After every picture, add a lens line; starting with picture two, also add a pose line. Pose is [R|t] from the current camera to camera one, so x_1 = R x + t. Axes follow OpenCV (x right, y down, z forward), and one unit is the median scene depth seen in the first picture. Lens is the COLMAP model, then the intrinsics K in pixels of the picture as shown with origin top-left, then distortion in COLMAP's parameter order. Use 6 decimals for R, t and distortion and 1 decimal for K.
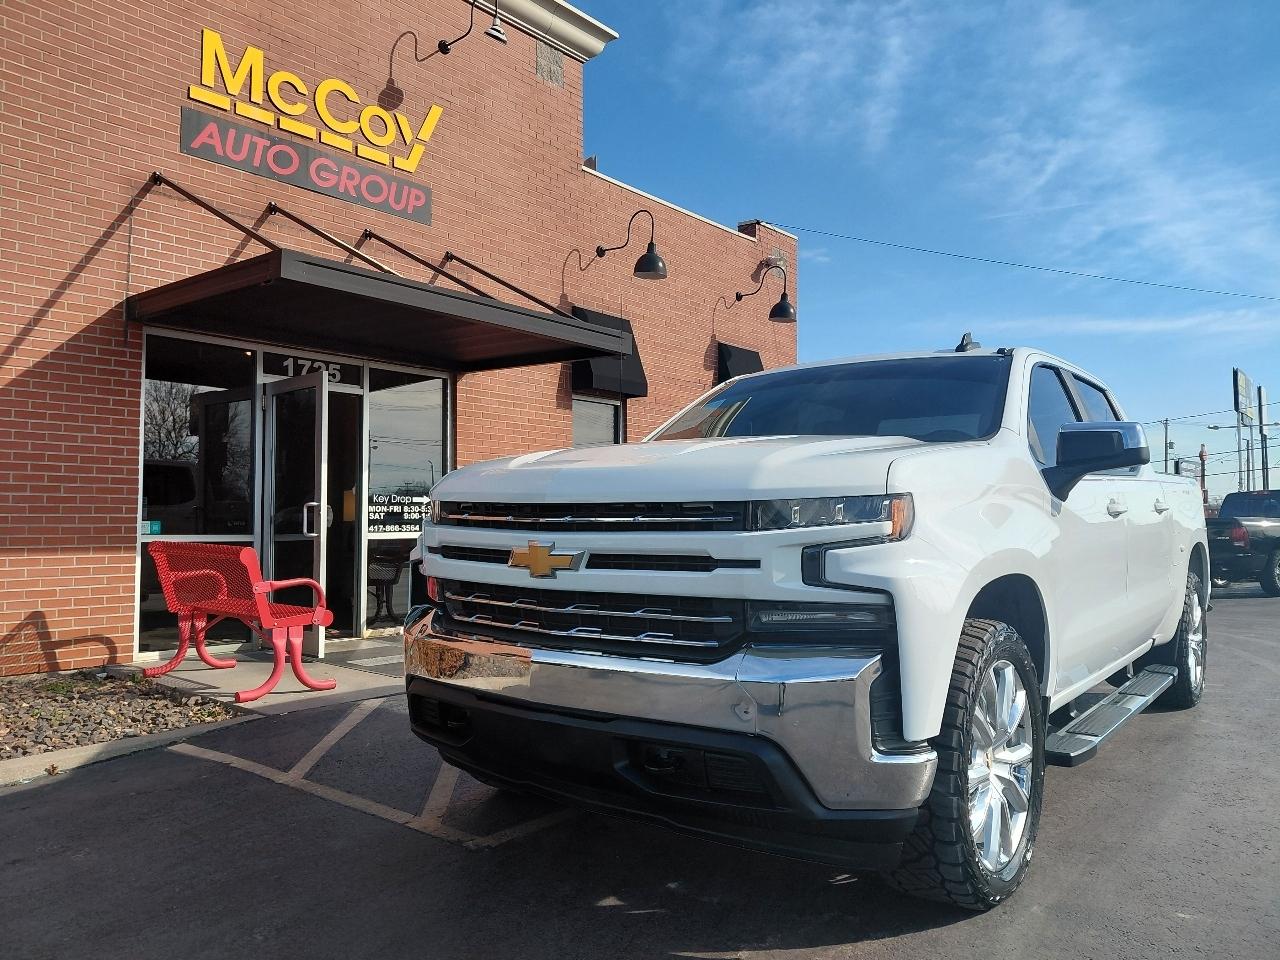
lens RADIAL K [[953.7, 0, 661.7], [0, 953.7, 478.7], [0, 0, 1]] dist [-0.016032, 0.002275]
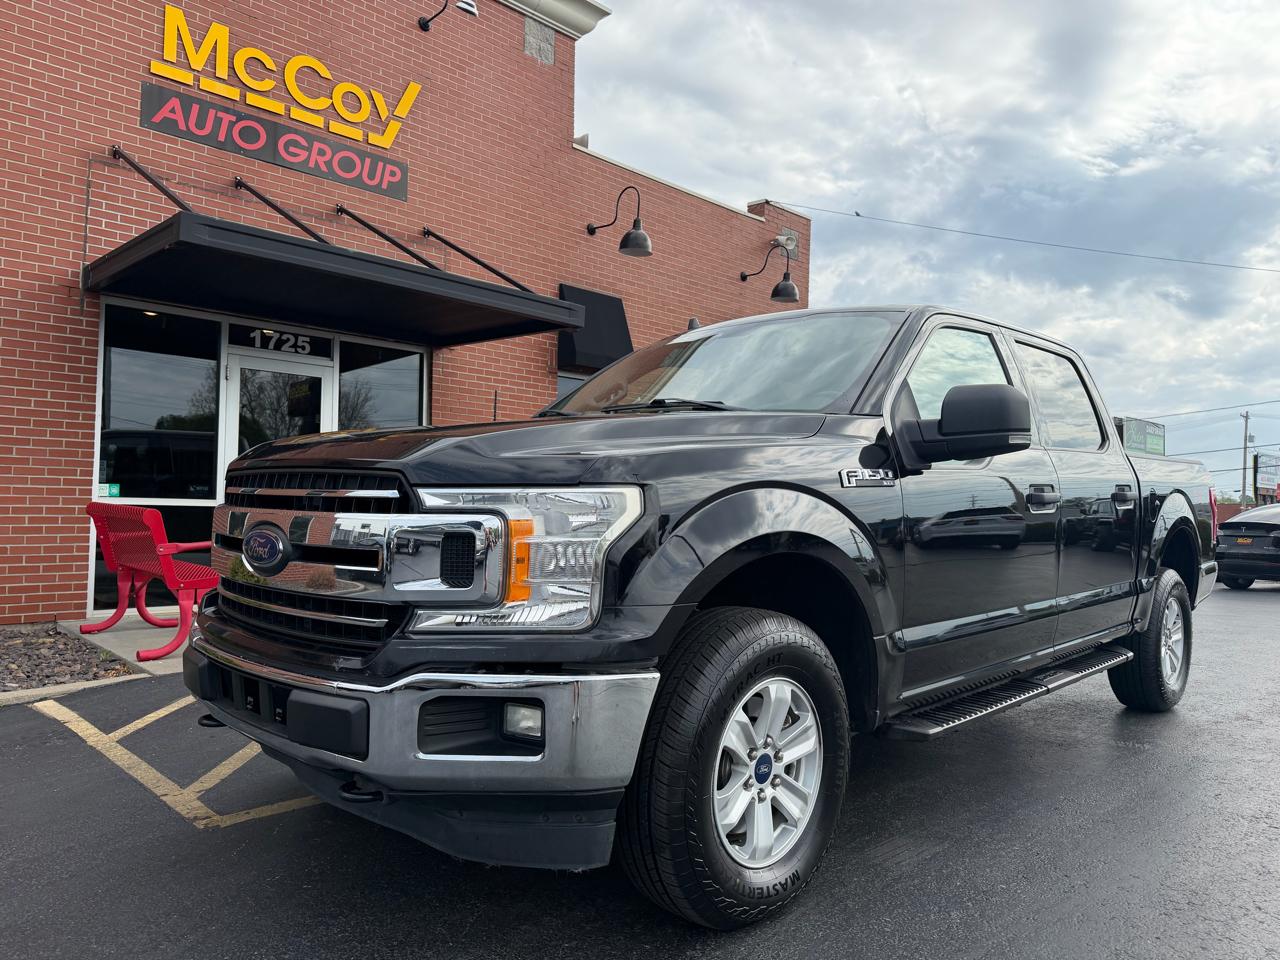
lens RADIAL K [[899.5, 0, 644.0], [0, 899.5, 481.2], [0, 0, 1]] dist [0.011434, -0.015277]
pose [[0.994150, 0.019810, -0.106172, 0.134255], [-0.017718, 0.999630, 0.020617, 0.009547], [0.106541, -0.018616, 0.994134, 0.072765]]
